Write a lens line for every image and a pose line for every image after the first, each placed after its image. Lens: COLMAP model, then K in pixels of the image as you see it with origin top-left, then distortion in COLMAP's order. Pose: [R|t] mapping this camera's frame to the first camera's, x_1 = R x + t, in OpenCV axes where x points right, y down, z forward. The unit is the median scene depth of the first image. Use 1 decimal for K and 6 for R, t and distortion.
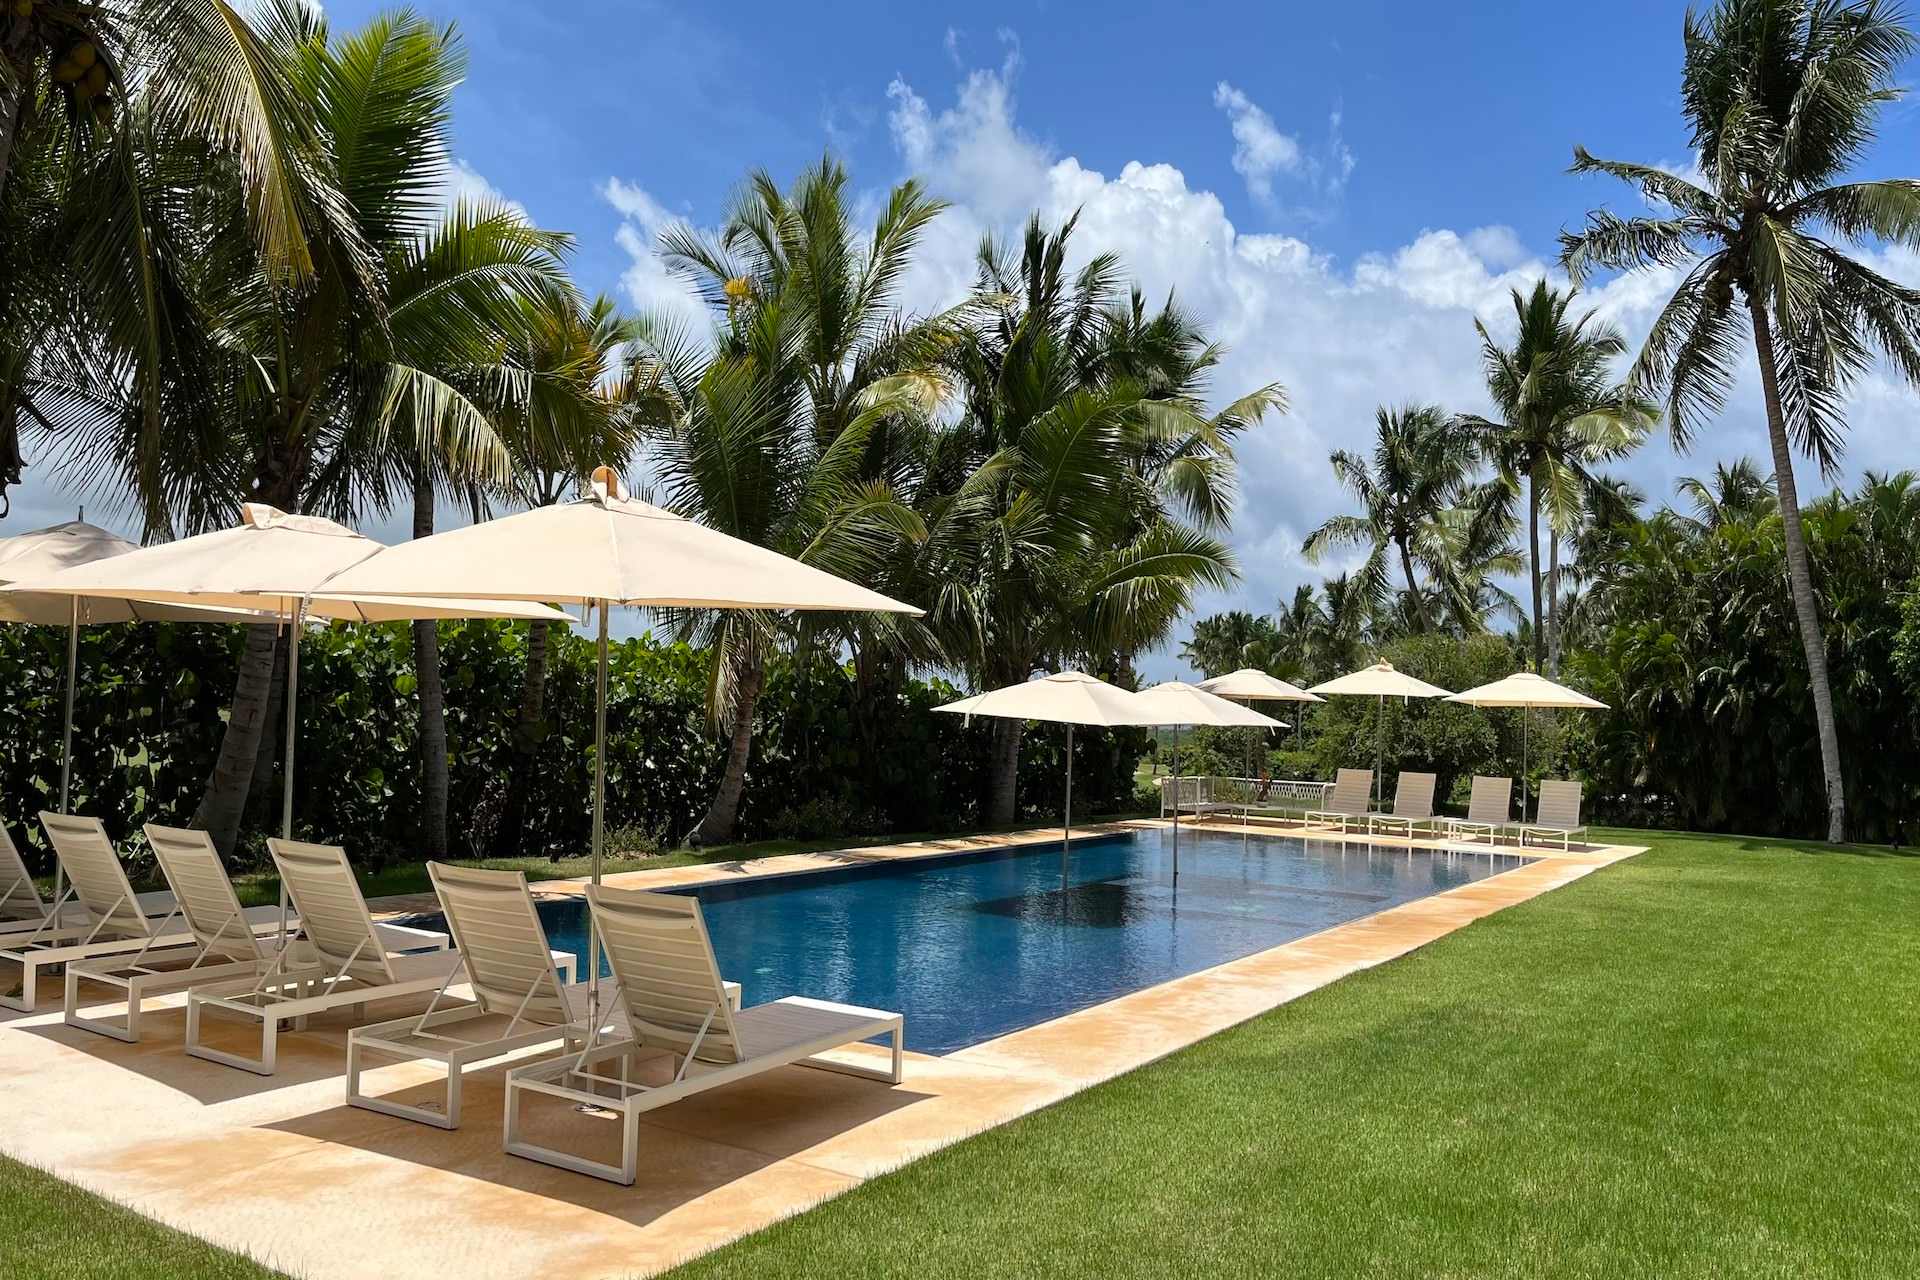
lens RADIAL K [[1463.4, 0, 990.0], [0, 1463.4, 691.2], [0, 0, 1]] dist [0.032968, -0.001147]
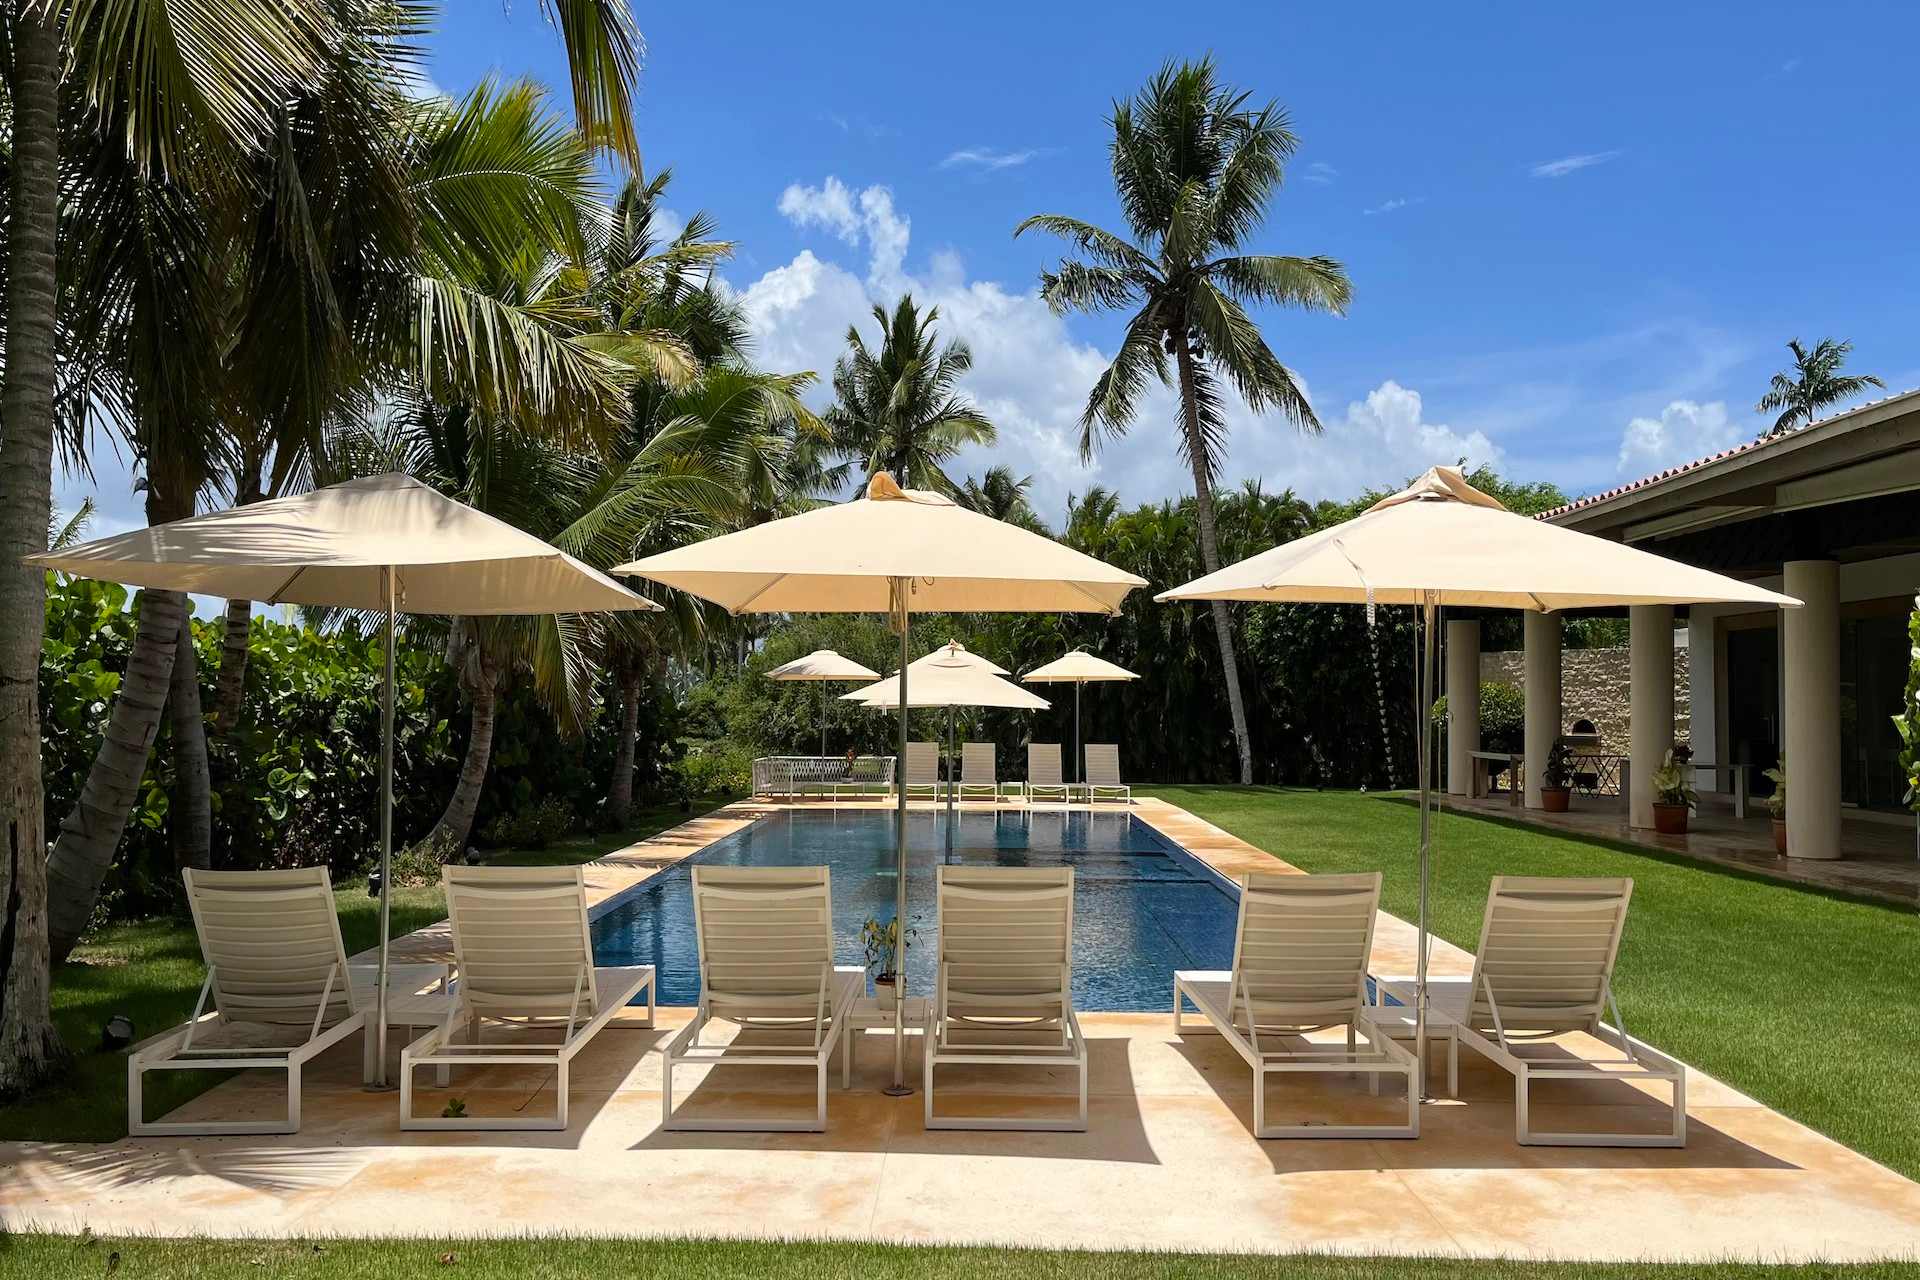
lens RADIAL K [[1451.8, 0, 962.1], [0, 1451.8, 687.8], [0, 0, 1]] dist [0.076095, -0.116406]
pose [[0.847192, -0.024049, 0.530742, -1.156454], [0.016840, 0.999689, 0.018418, -0.023634], [-0.531019, -0.006666, 0.847333, 0.350644]]
